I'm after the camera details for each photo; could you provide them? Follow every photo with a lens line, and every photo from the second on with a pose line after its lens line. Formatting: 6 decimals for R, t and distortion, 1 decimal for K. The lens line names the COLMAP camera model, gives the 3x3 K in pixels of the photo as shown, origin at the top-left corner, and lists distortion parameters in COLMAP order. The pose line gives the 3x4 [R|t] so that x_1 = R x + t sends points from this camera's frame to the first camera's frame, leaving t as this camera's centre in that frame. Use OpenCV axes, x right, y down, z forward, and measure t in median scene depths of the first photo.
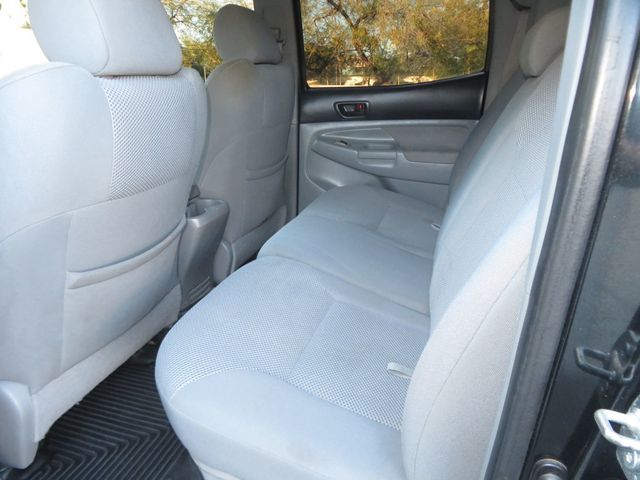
lens RADIAL K [[464.2, 0, 323.7], [0, 464.2, 238.3], [0, 0, 1]] dist [-0.008939, 0.009666]
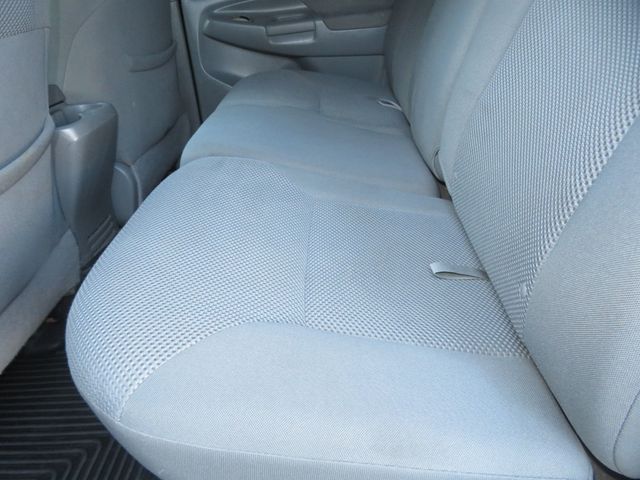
lens RADIAL K [[464.2, 0, 322.8], [0, 464.2, 244.6], [0, 0, 1]] dist [-0.008939, 0.009666]
pose [[0.958029, -0.209463, 0.195717, -0.078358], [0.173645, 0.967240, 0.185185, 0.049347], [-0.228094, -0.143427, 0.963017, 0.217176]]
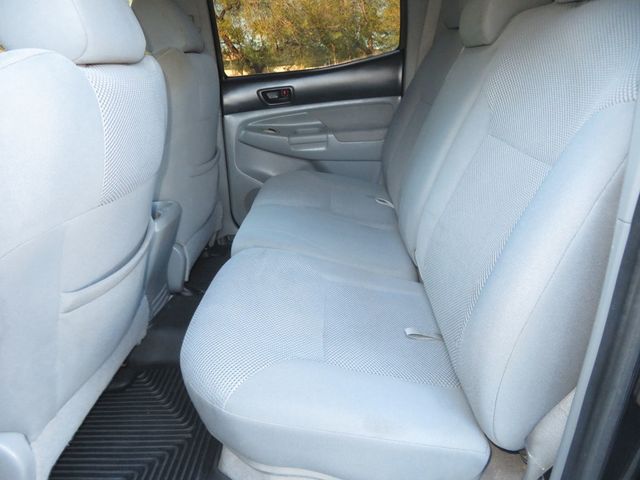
lens RADIAL K [[464.2, 0, 323.3], [0, 464.2, 238.0], [0, 0, 1]] dist [-0.008939, 0.009666]
pose [[0.963485, -0.145085, 0.225047, -0.135289], [0.141621, 0.989418, 0.031552, 0.005877], [-0.227243, 0.001472, 0.973837, 0.019986]]
